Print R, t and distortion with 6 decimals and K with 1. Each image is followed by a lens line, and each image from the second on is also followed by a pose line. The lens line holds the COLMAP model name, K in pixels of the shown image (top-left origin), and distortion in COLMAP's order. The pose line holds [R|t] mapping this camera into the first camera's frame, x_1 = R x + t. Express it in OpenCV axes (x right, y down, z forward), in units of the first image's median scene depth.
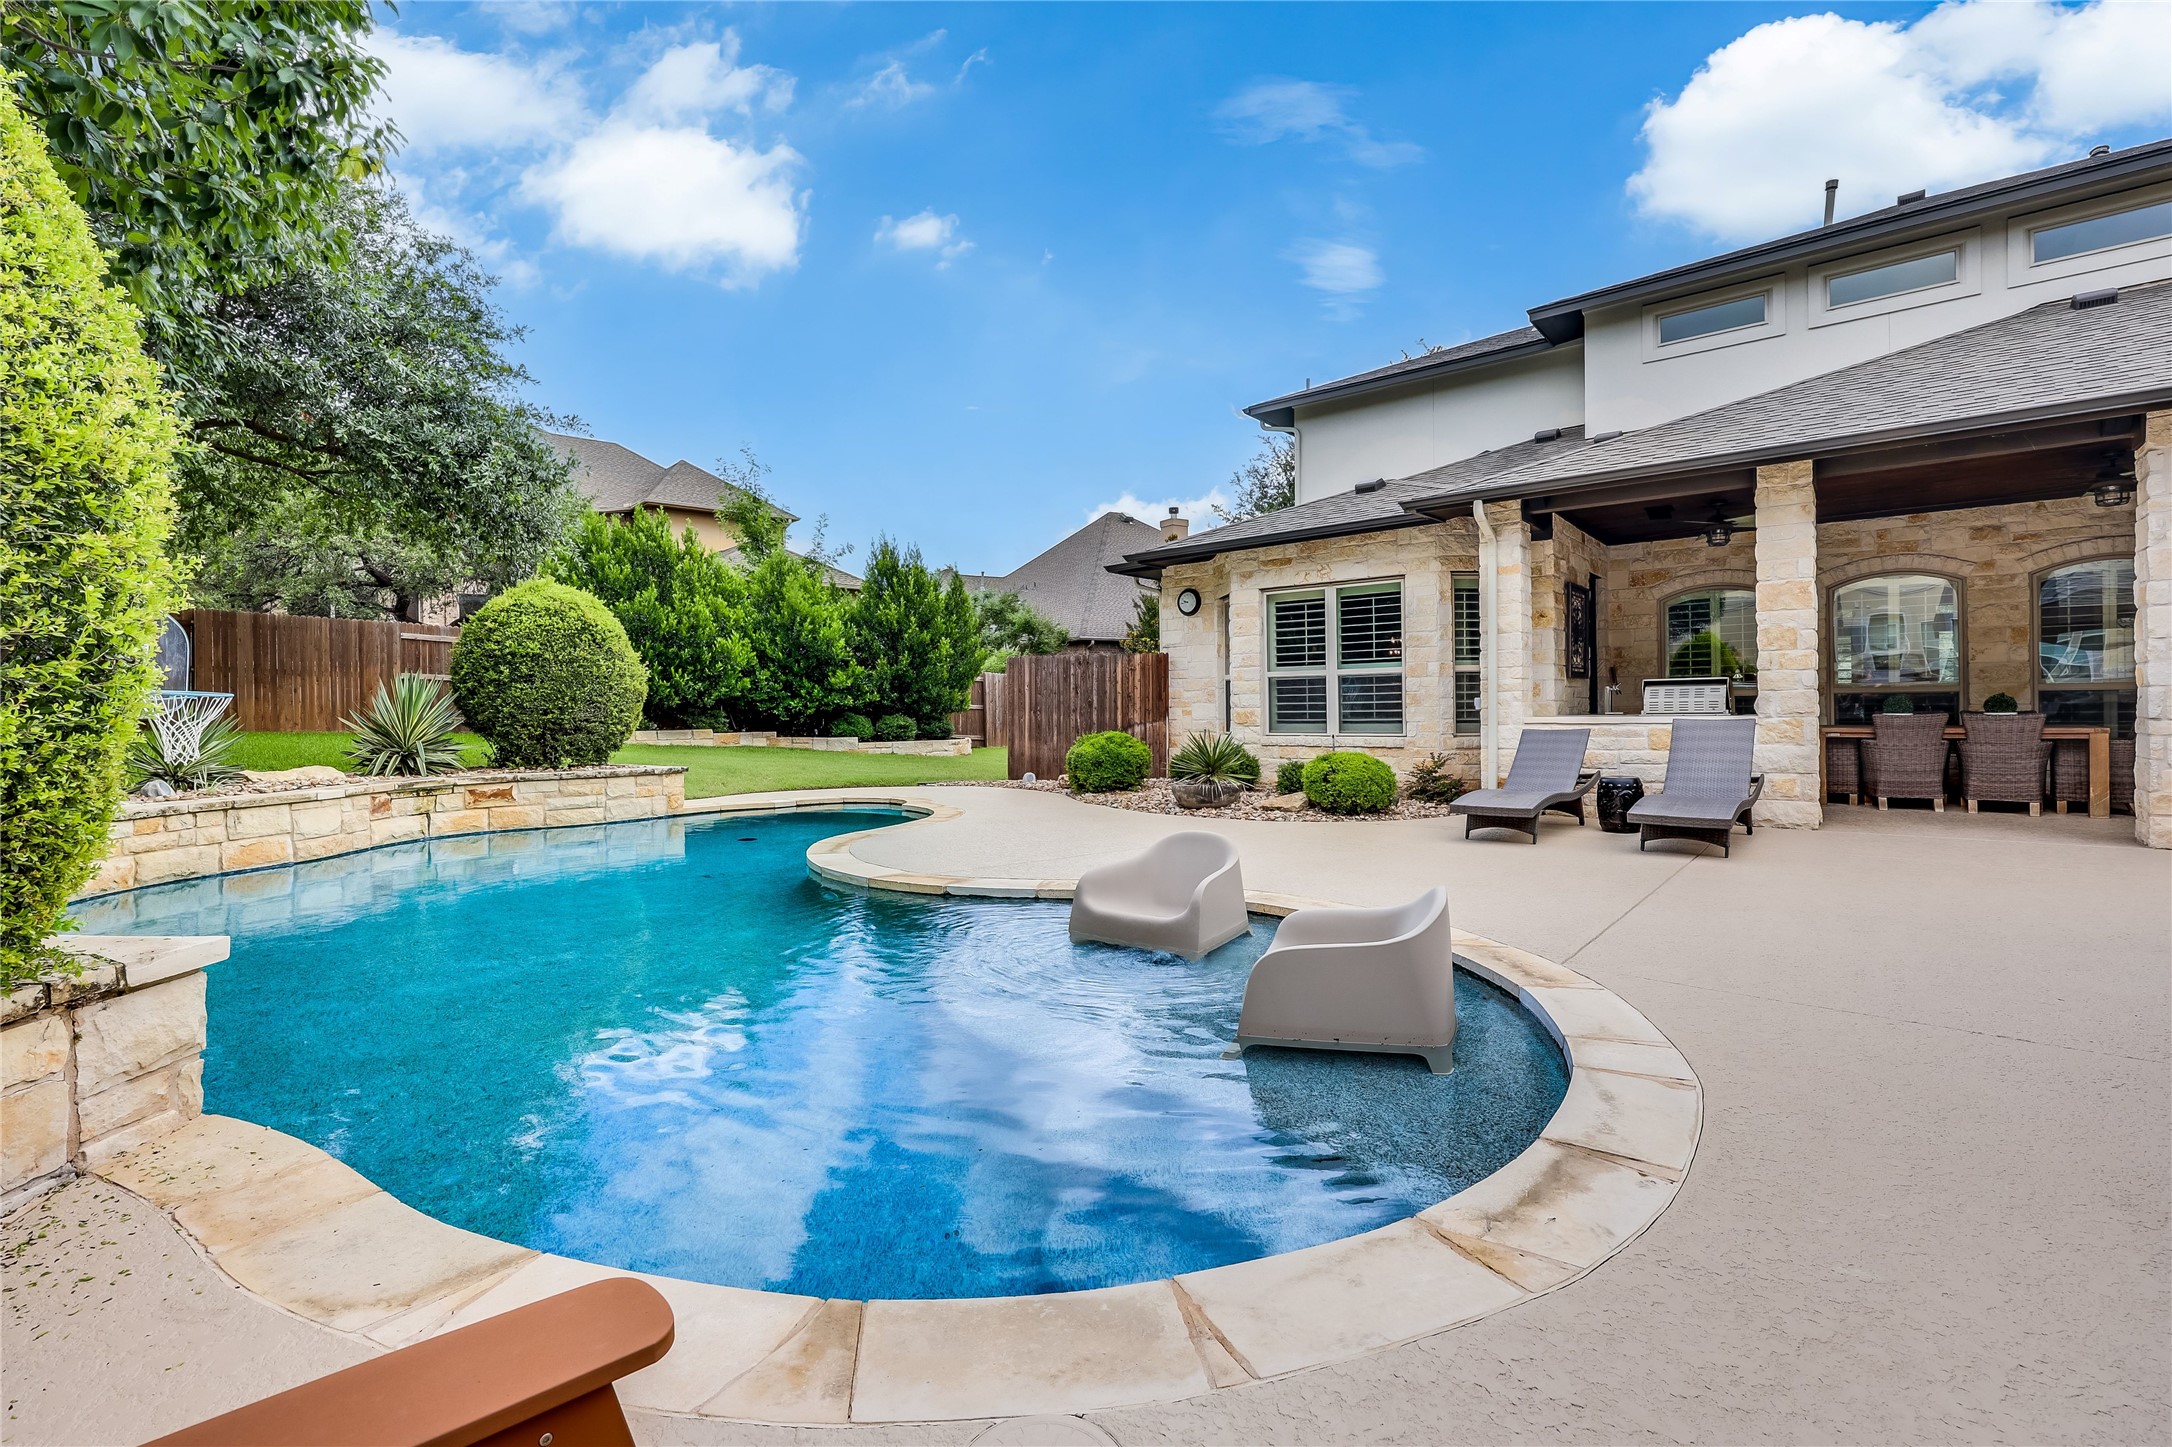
lens RADIAL K [[964.5, 0, 1077.5], [0, 964.5, 711.6], [0, 0, 1]] dist [0.002820, -0.000540]
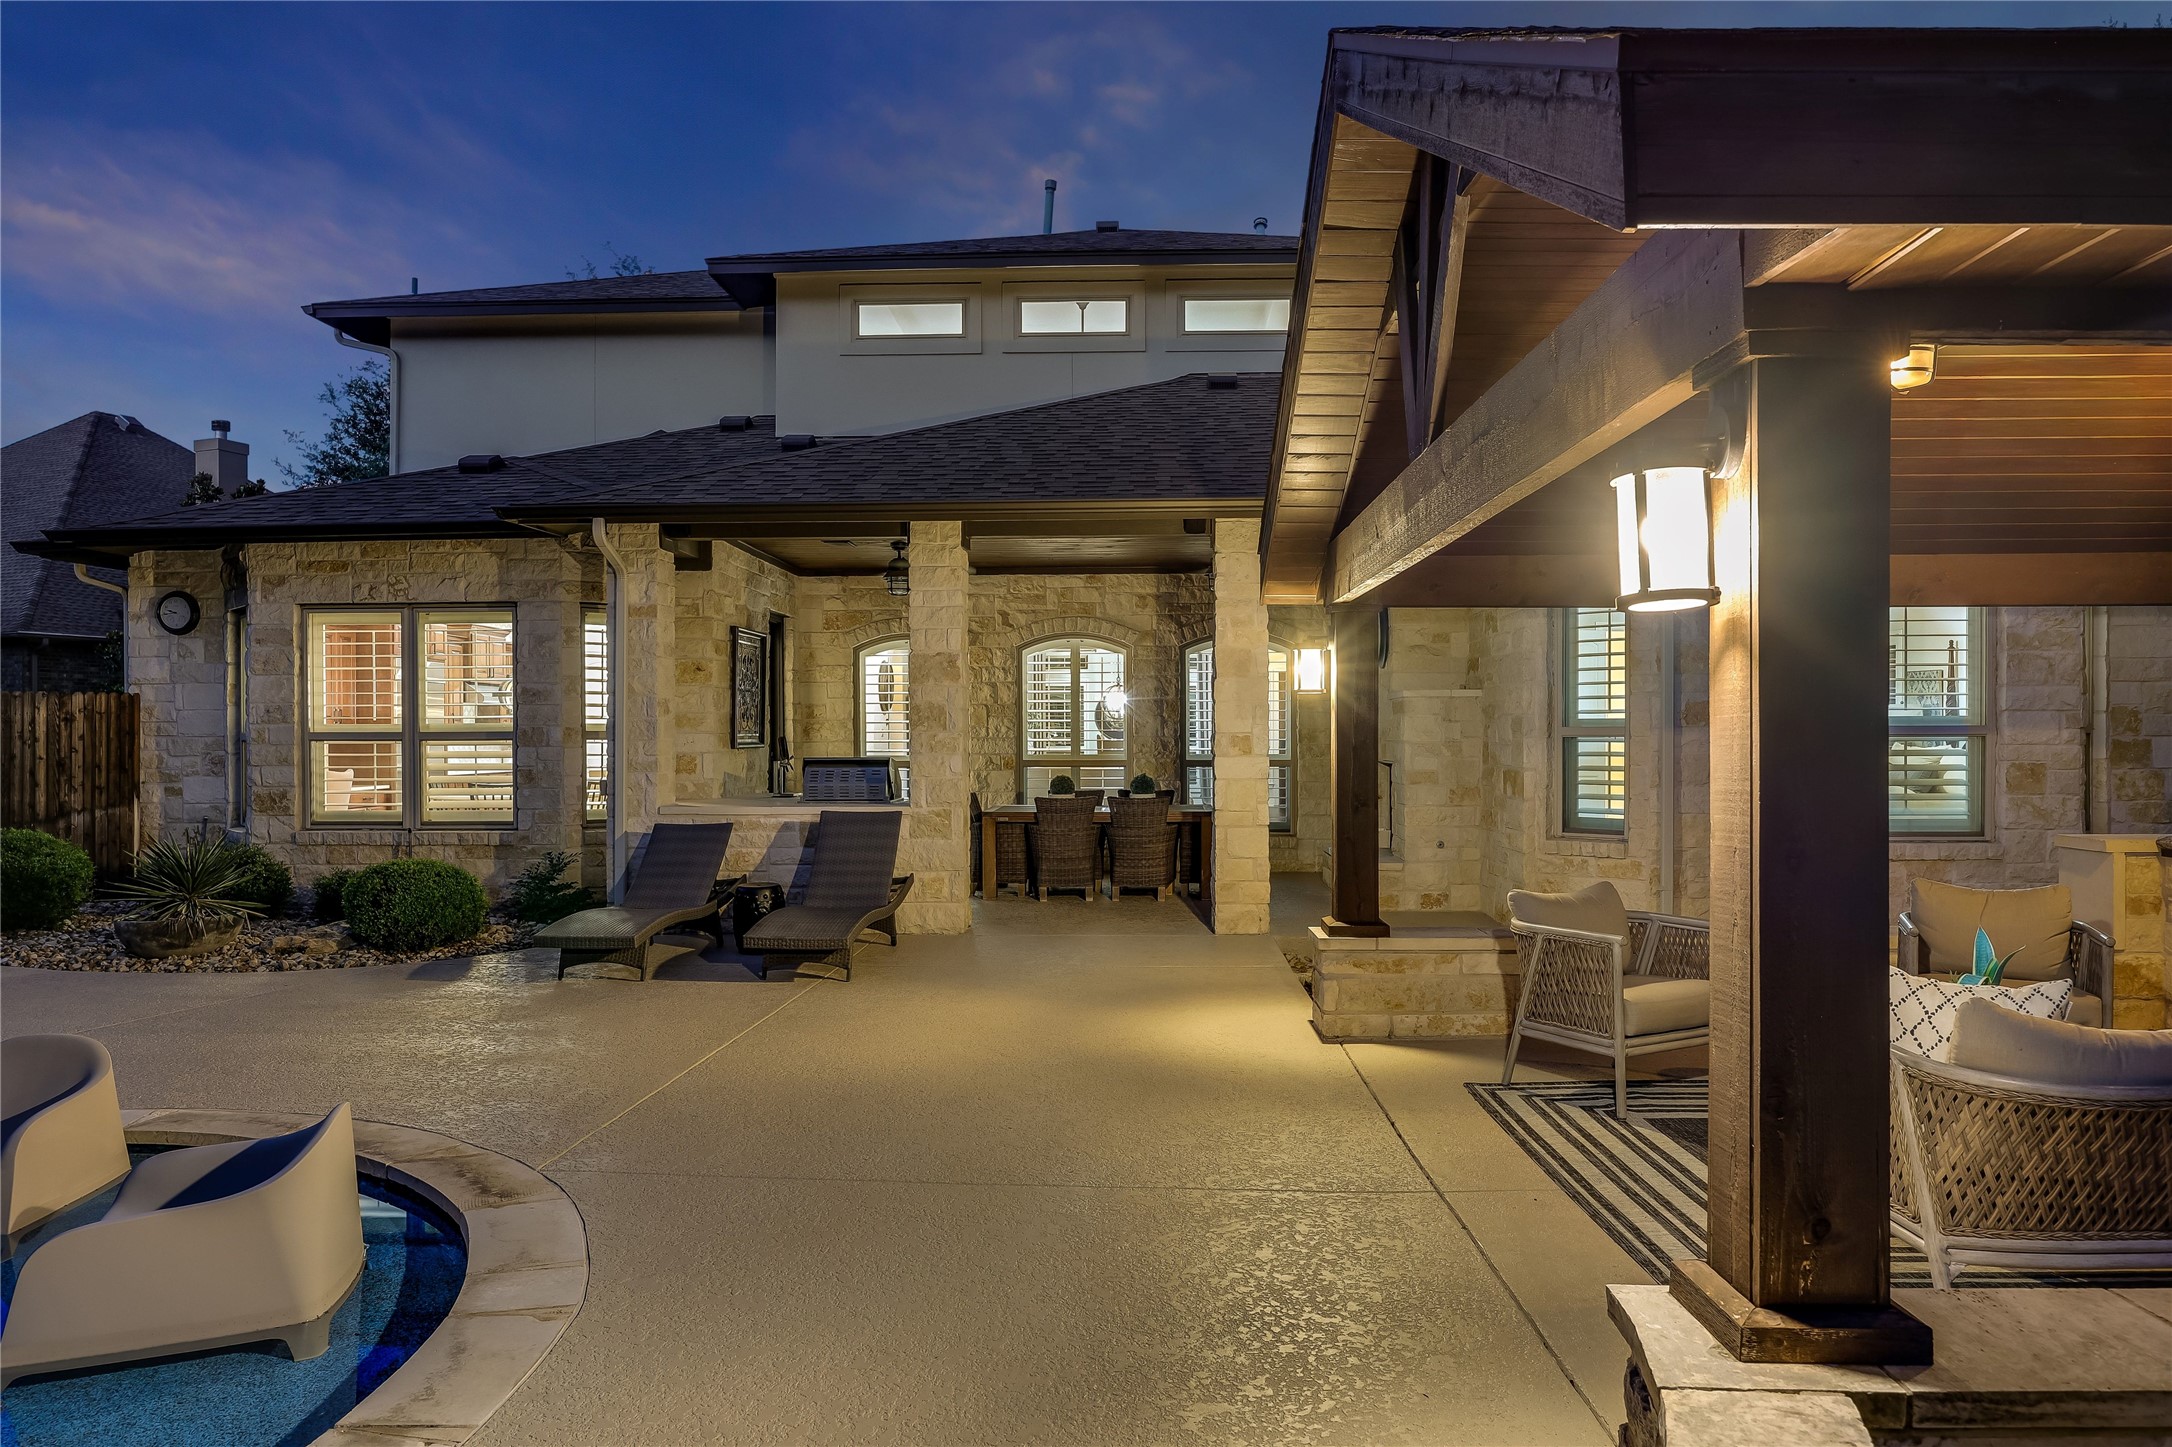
lens RADIAL K [[1410.8, 0, 1095.7], [0, 1410.8, 750.3], [0, 0, 1]] dist [-0.018356, -0.002317]
pose [[0.800918, 0.005384, 0.598750, 0.064326], [-0.005786, 0.999982, -0.001252, -0.035783], [-0.598746, -0.002462, 0.800935, -0.089824]]
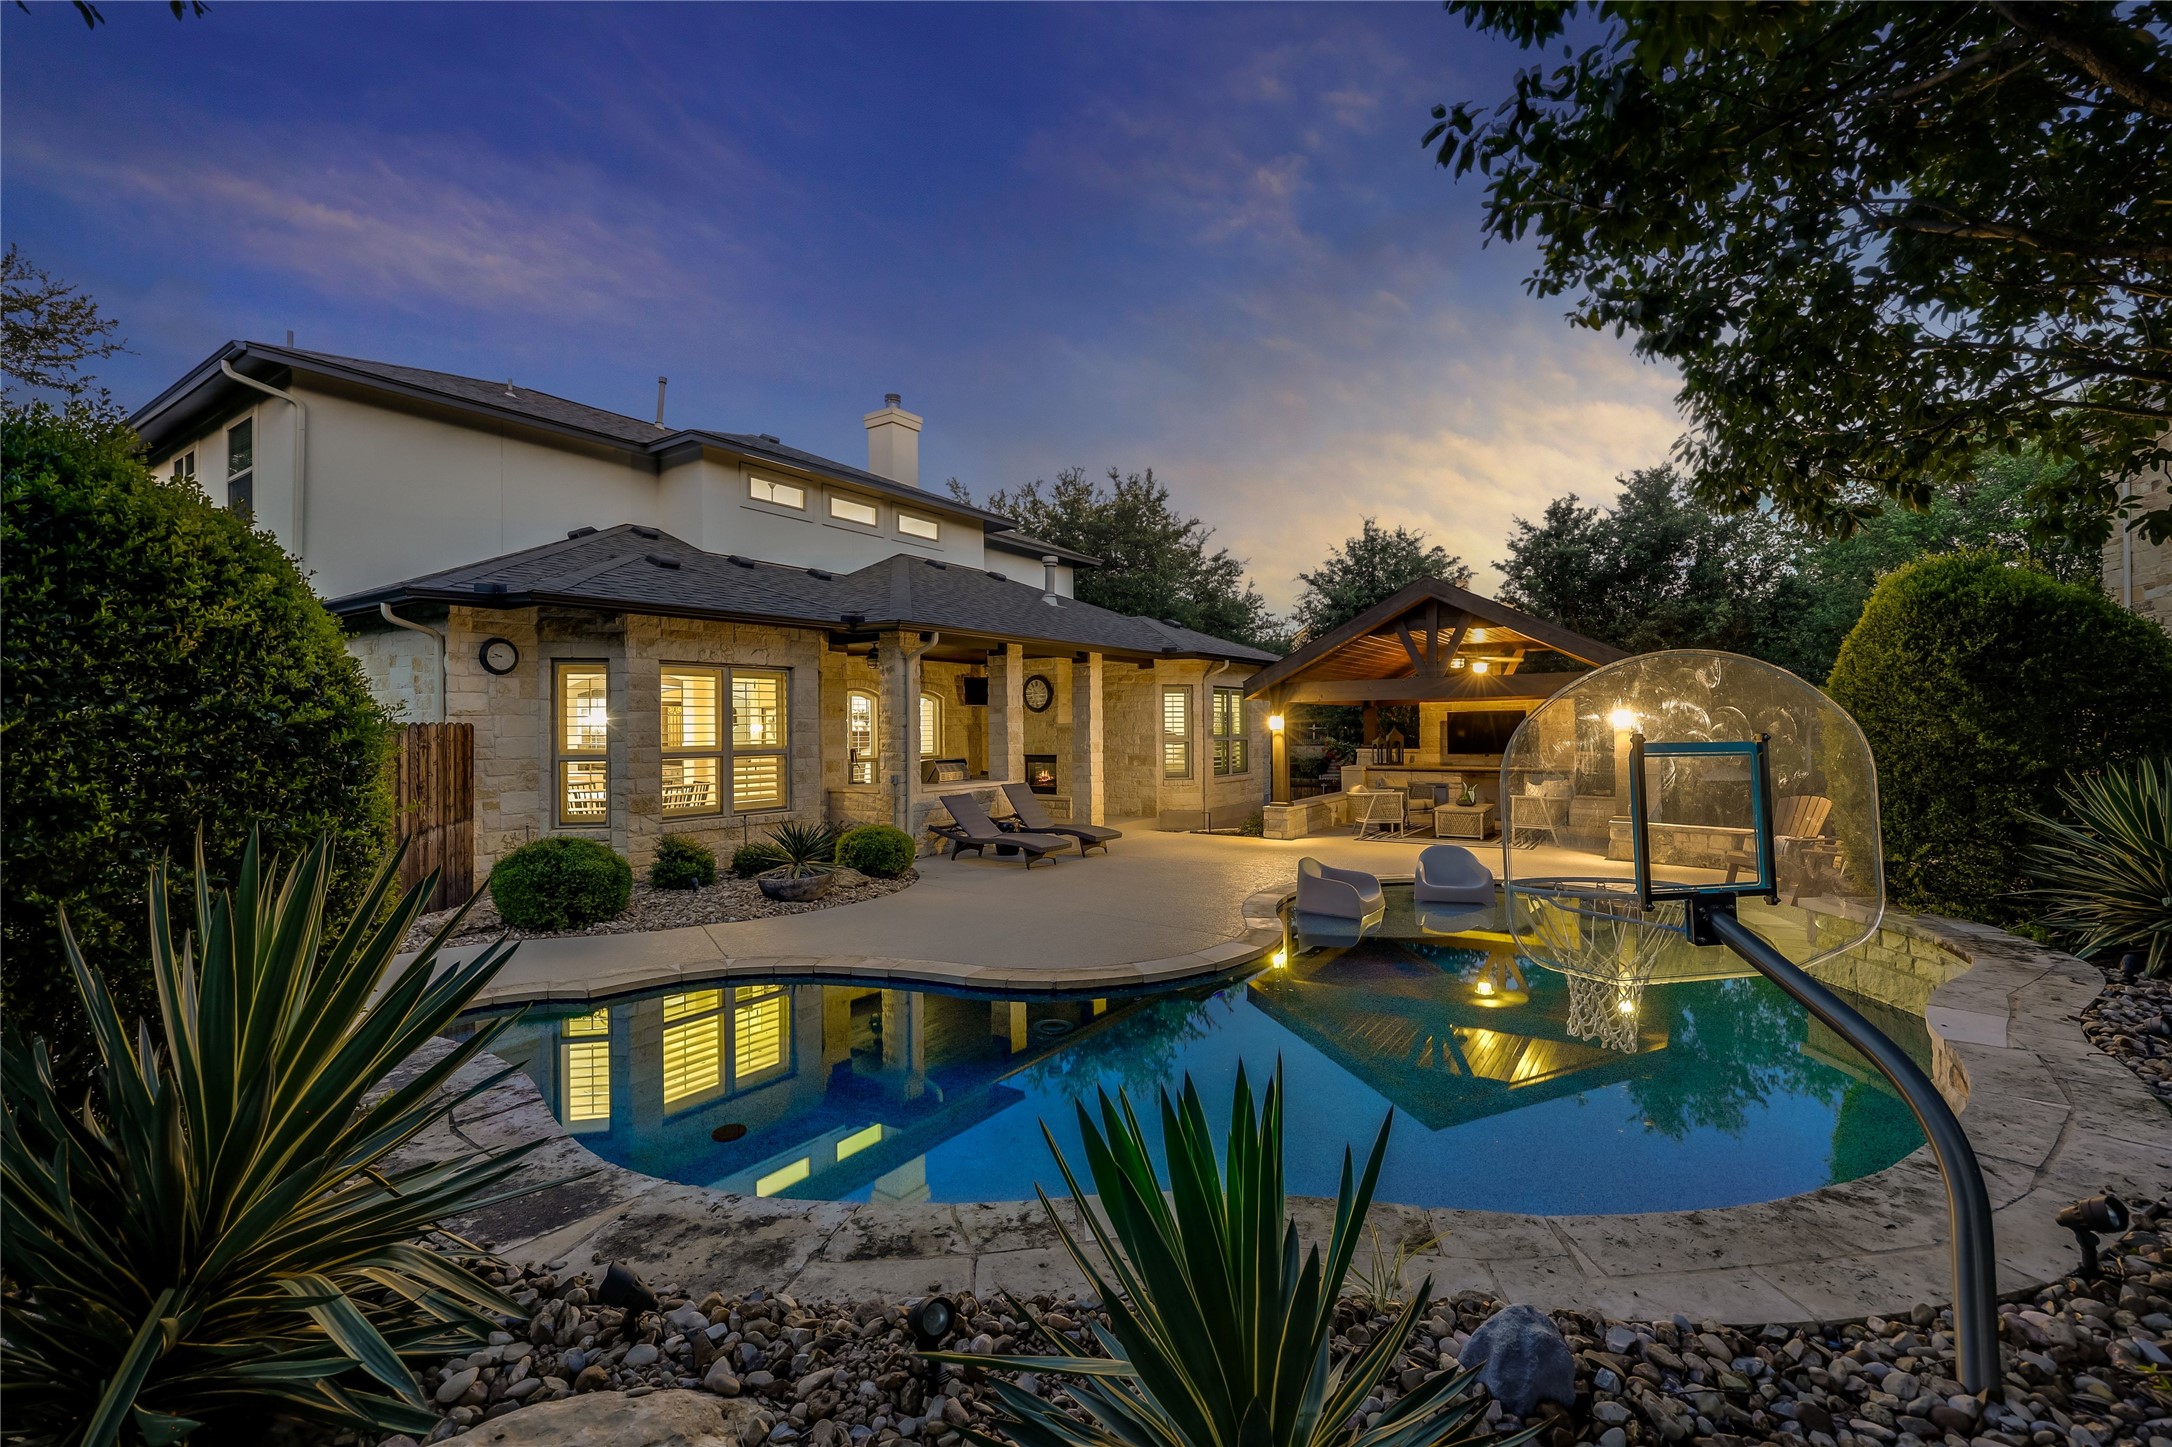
lens RADIAL K [[930.4, 0, 1088.3], [0, 930.4, 714.4], [0, 0, 1]] dist [0.000606, -0.000832]
pose [[-0.077609, 0.029437, 0.996549, -0.811191], [0.015513, 0.999479, -0.028316, -0.053293], [-0.996863, 0.013262, -0.078025, 0.775898]]
